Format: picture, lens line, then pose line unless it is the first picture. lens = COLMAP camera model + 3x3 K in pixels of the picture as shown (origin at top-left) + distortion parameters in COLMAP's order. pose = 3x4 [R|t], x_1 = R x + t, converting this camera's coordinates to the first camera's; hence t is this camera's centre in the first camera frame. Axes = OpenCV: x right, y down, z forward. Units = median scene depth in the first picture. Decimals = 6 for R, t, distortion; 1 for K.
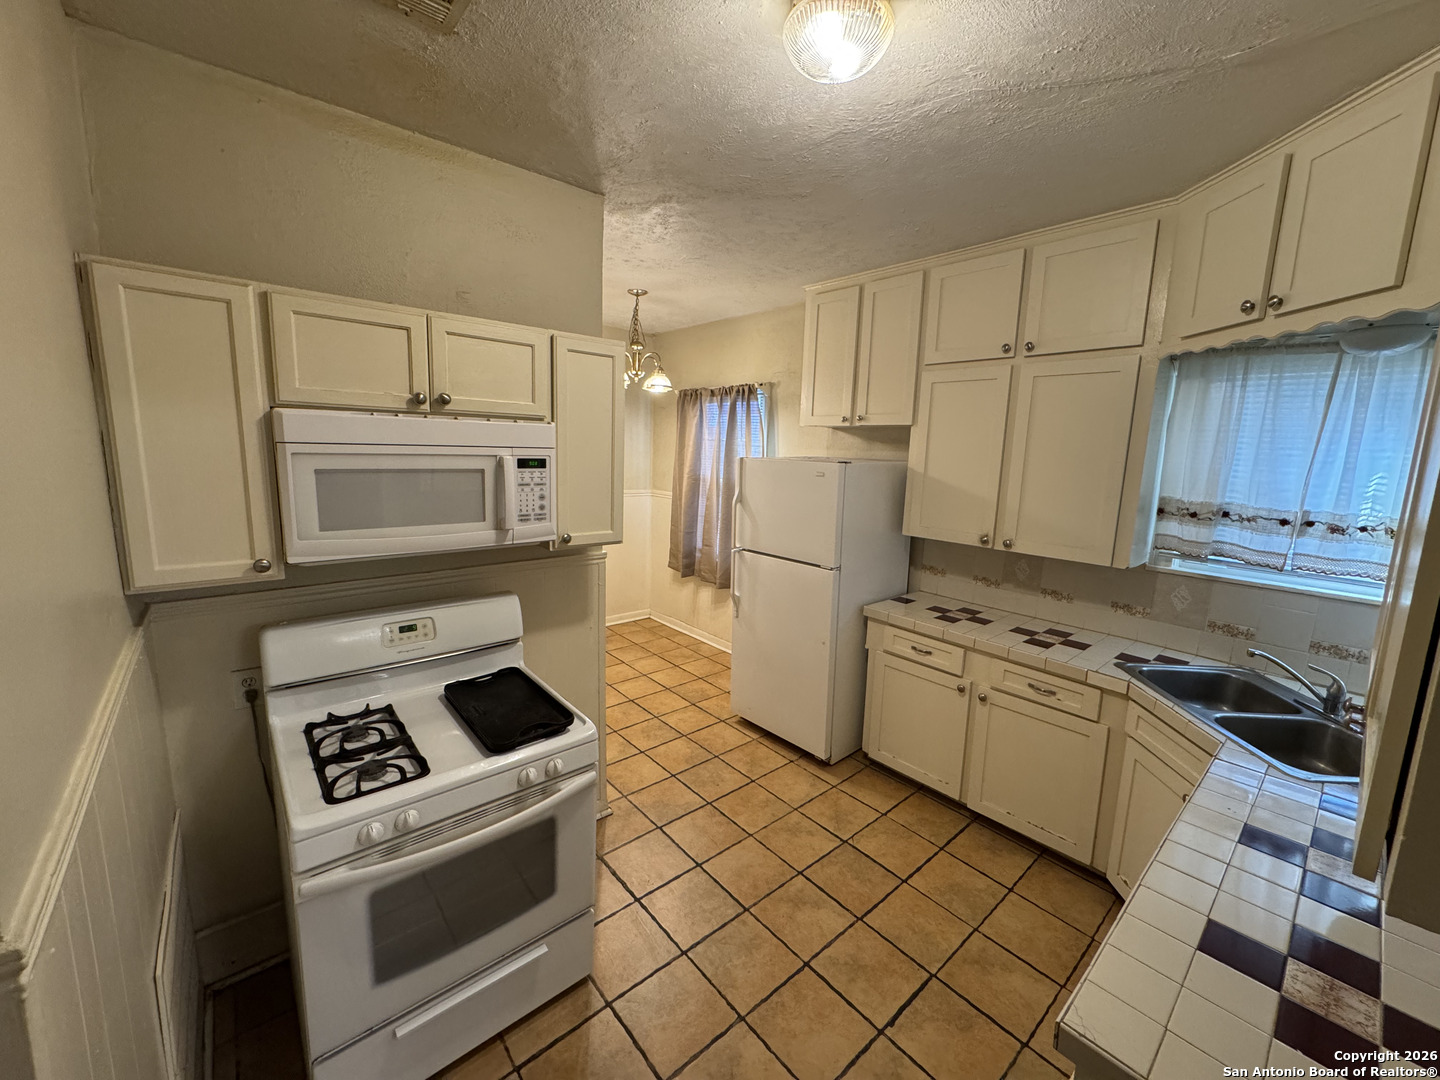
lens RADIAL K [[573.5, 0, 721.4], [0, 573.5, 538.2], [0, 0, 1]] dist [-0.002887, 0.000103]
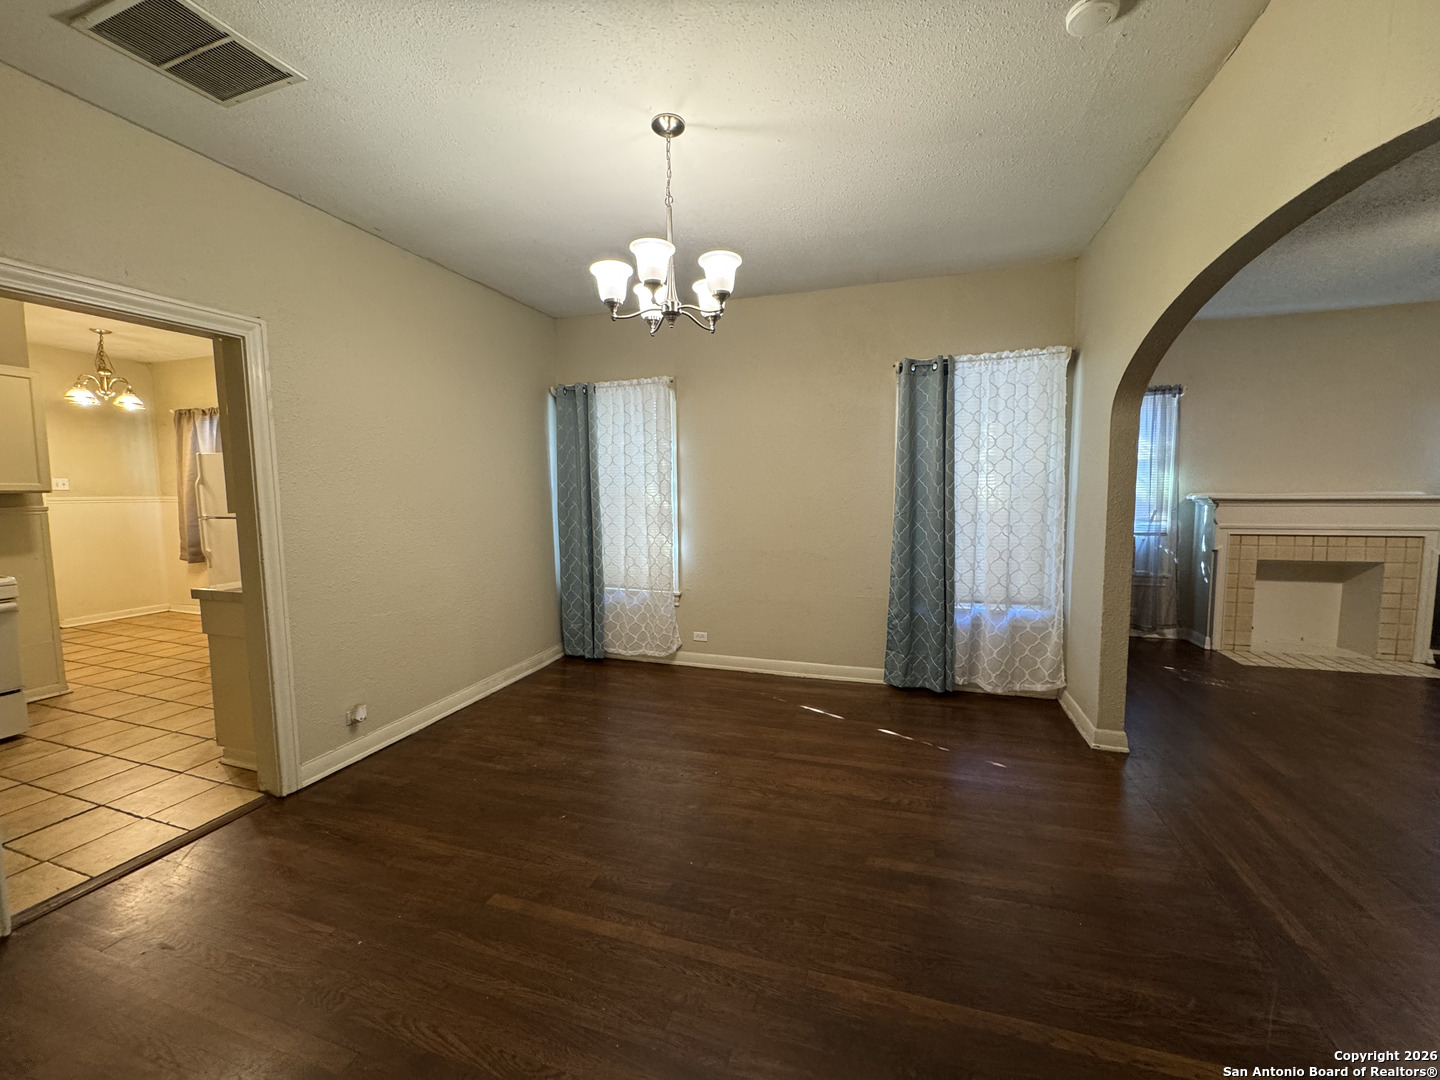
lens RADIAL K [[573.5, 0, 721.4], [0, 573.5, 538.2], [0, 0, 1]] dist [-0.002887, 0.000103]
pose [[0.855318, -0.081334, 0.511679, 0.603043], [0.115029, 0.992764, -0.034477, 0.405905], [-0.505172, 0.088346, 0.858485, -1.309495]]
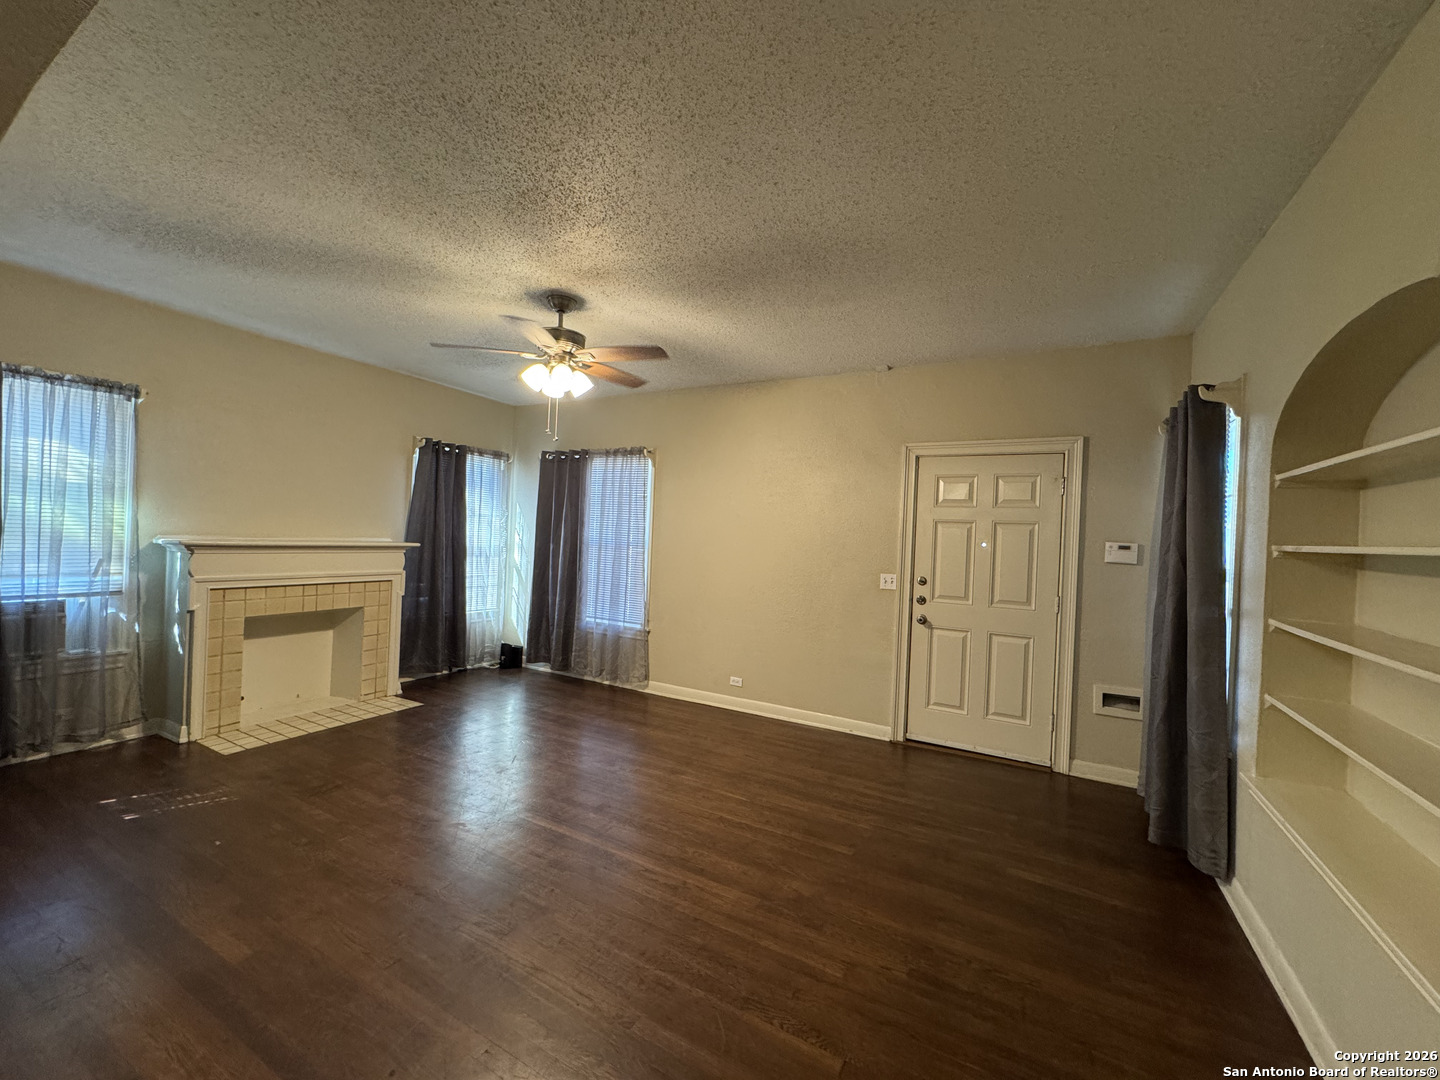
lens RADIAL K [[575.5, 0, 721.5], [0, 575.5, 537.6], [0, 0, 1]] dist [-0.003385, -0.000422]
pose [[-0.349721, -0.047348, 0.935657, 1.194317], [0.093186, 0.992011, 0.085030, 0.383070], [-0.932208, 0.116927, -0.342515, -1.283420]]
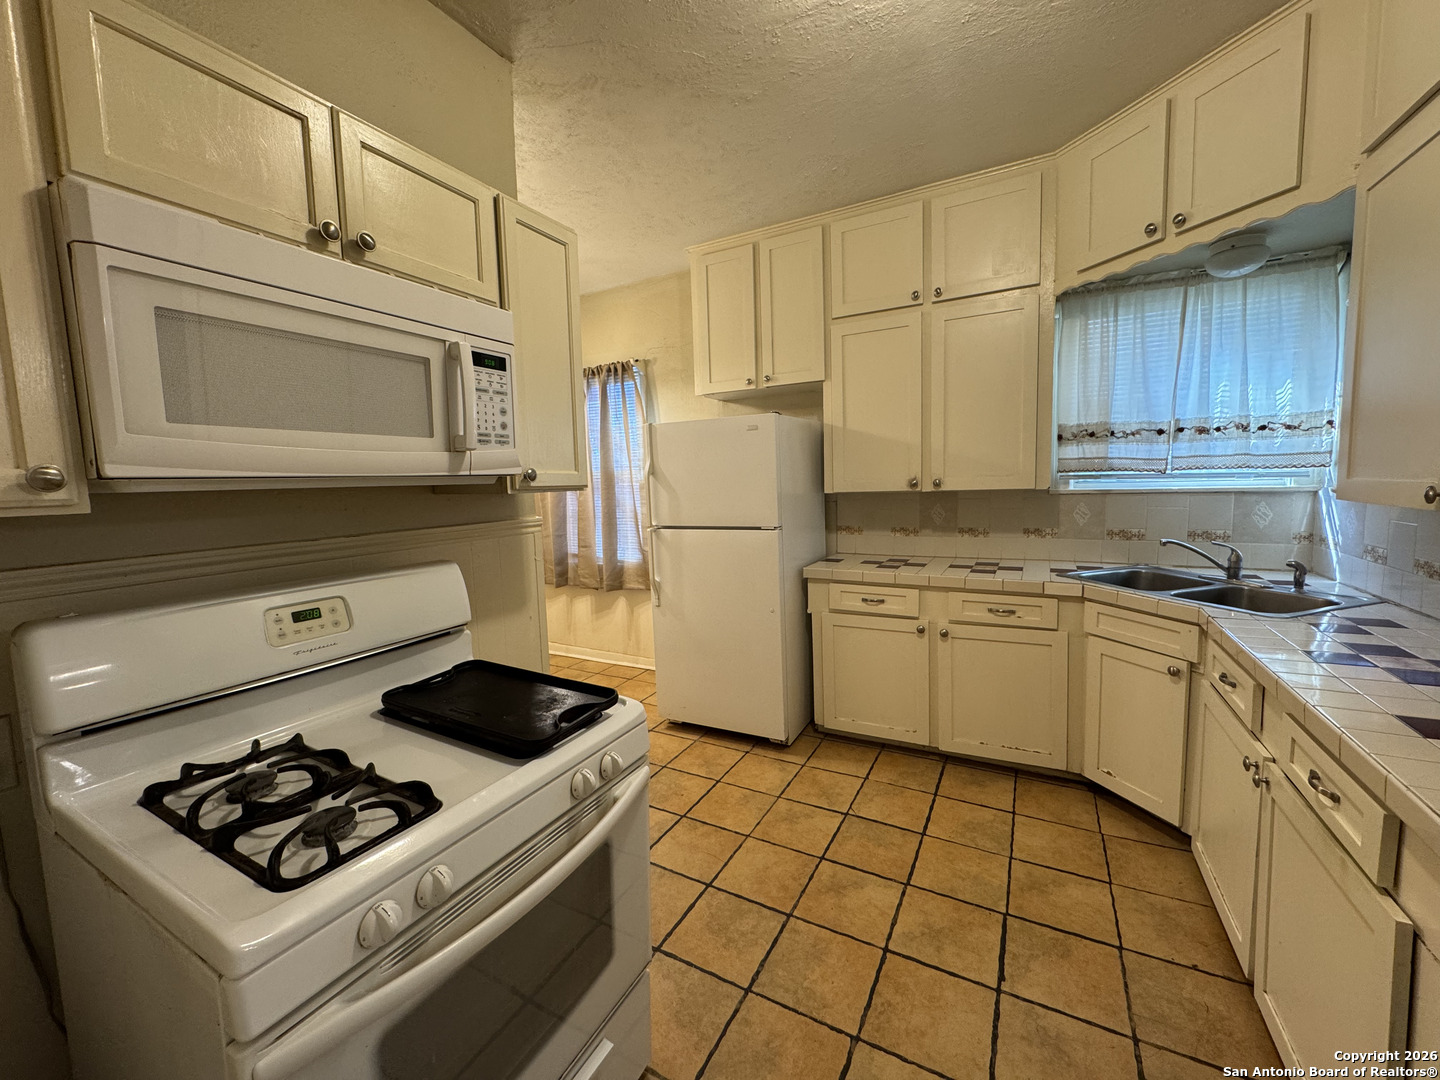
lens RADIAL K [[573.5, 0, 721.4], [0, 573.5, 538.2], [0, 0, 1]] dist [-0.002887, 0.000103]
pose [[0.934096, -0.095898, 0.343901, -0.275921], [0.116734, 0.992343, -0.040351, 0.127135], [-0.337398, 0.077837, 0.938139, 0.210563]]
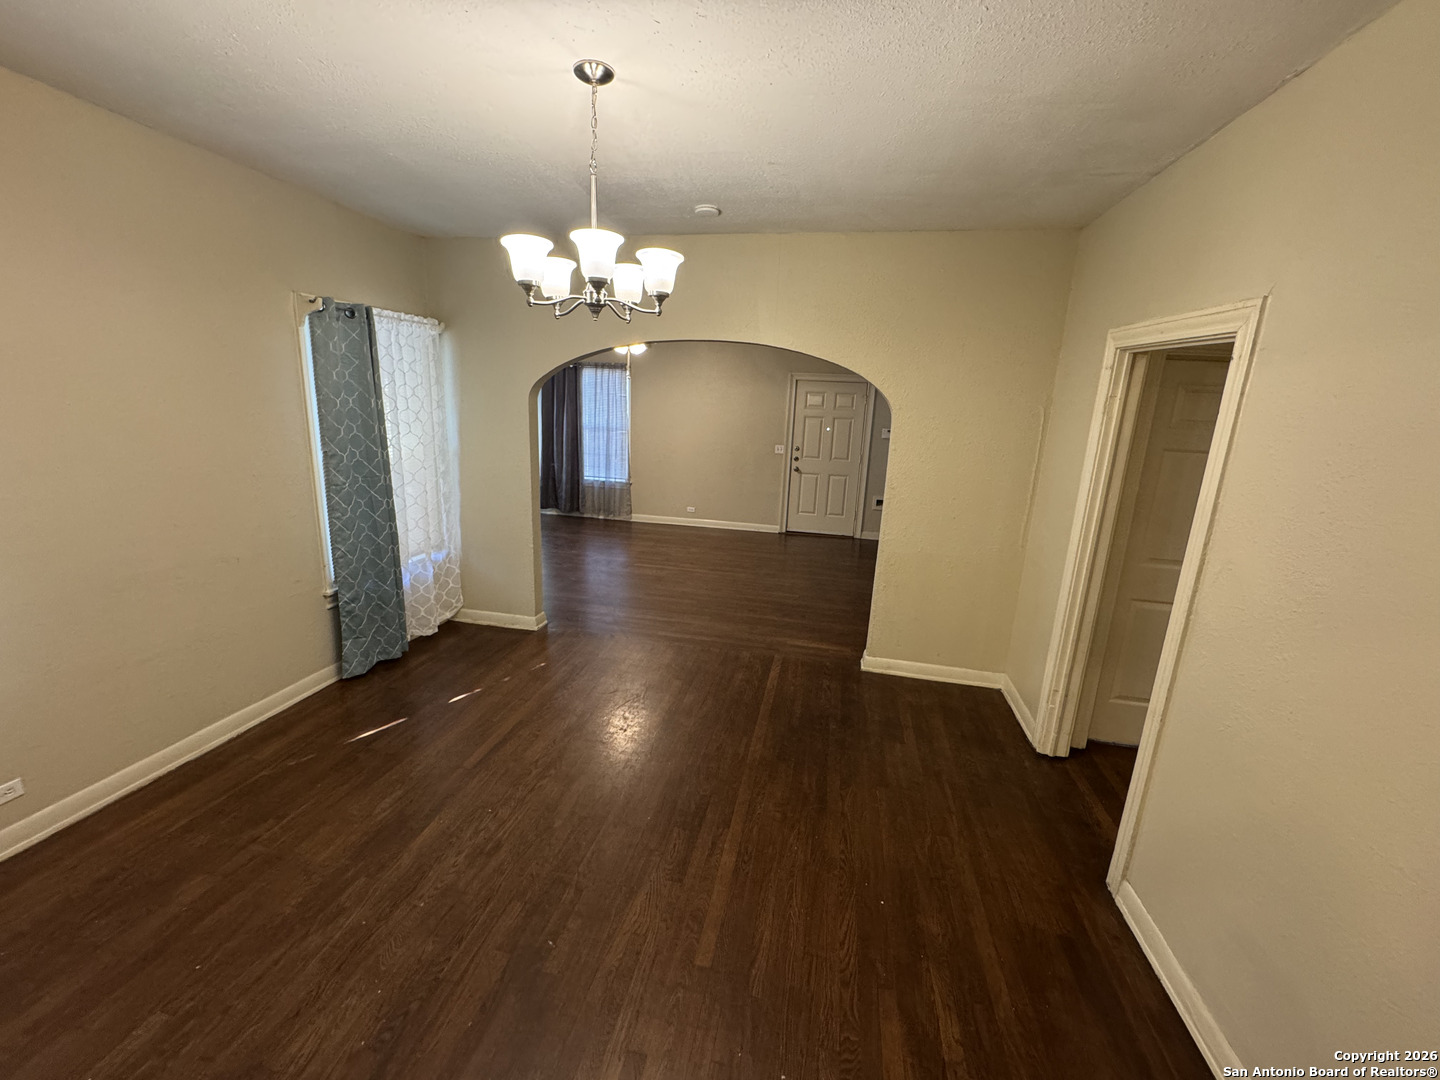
lens RADIAL K [[573.5, 0, 721.4], [0, 573.5, 538.2], [0, 0, 1]] dist [-0.002887, 0.000103]
pose [[-0.611522, -0.232526, 0.756289, 0.215645], [0.062668, 0.938606, 0.339253, 0.039830], [-0.788742, 0.254856, -0.559406, -0.056130]]
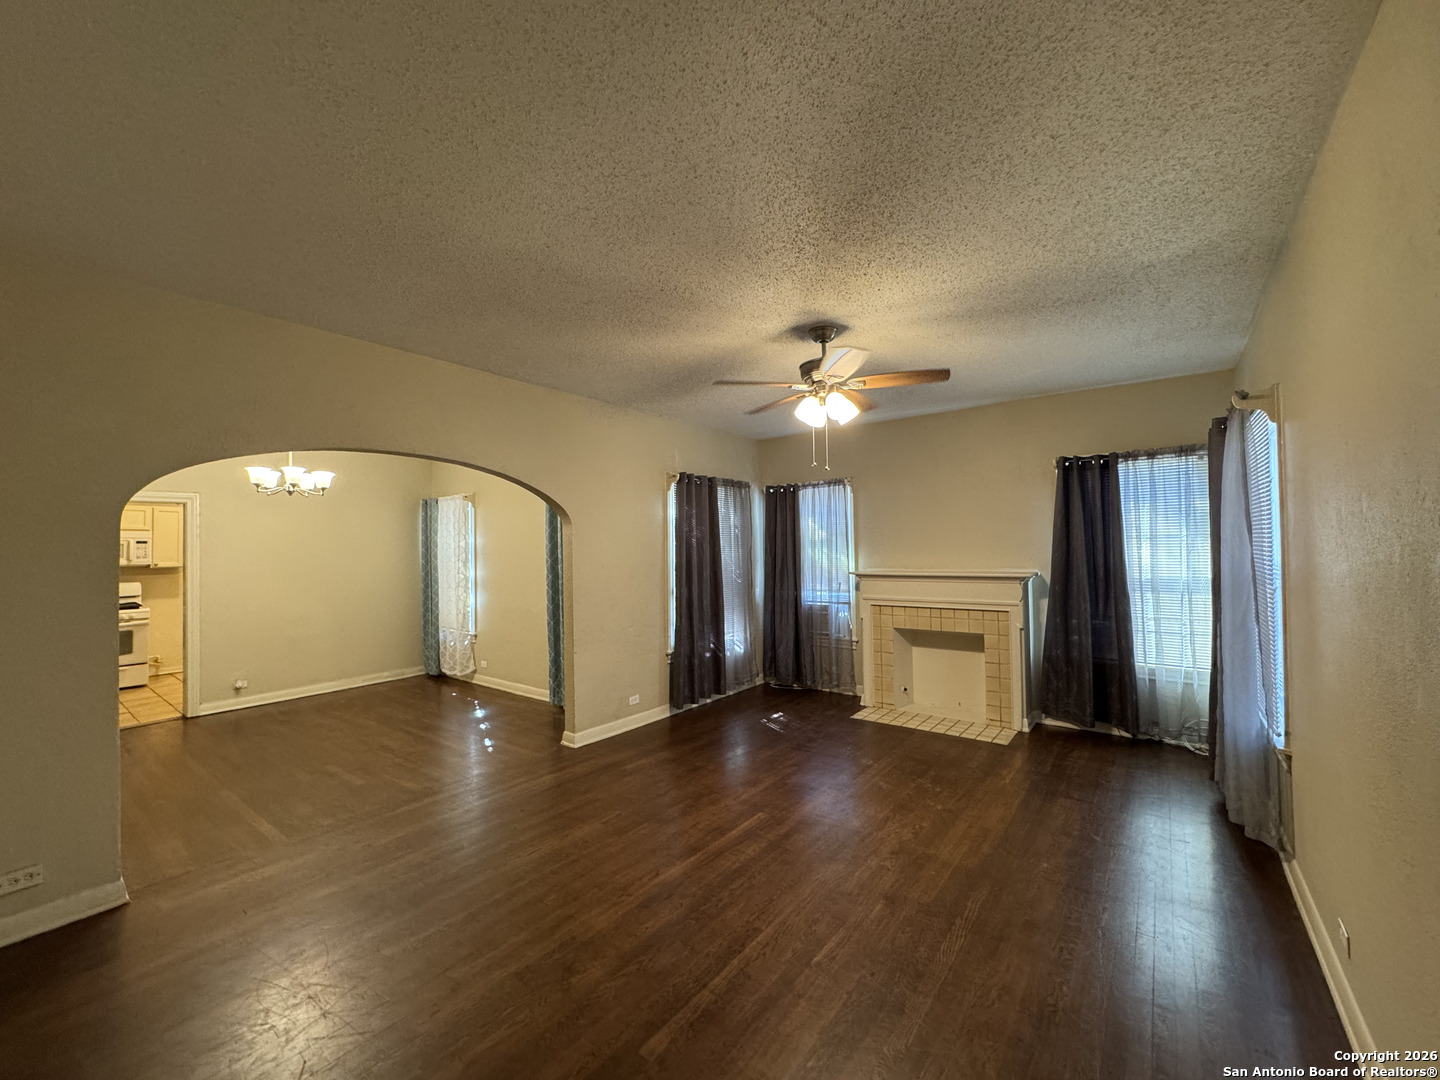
lens RADIAL K [[577.7, 0, 723.7], [0, 577.7, 534.5], [0, 0, 1]] dist [-0.000308, -0.000015]
pose [[0.978785, -0.038485, 0.201244, 2.152478], [0.074294, 0.982020, -0.173543, 0.618007], [-0.190947, 0.184812, 0.964046, -2.743809]]
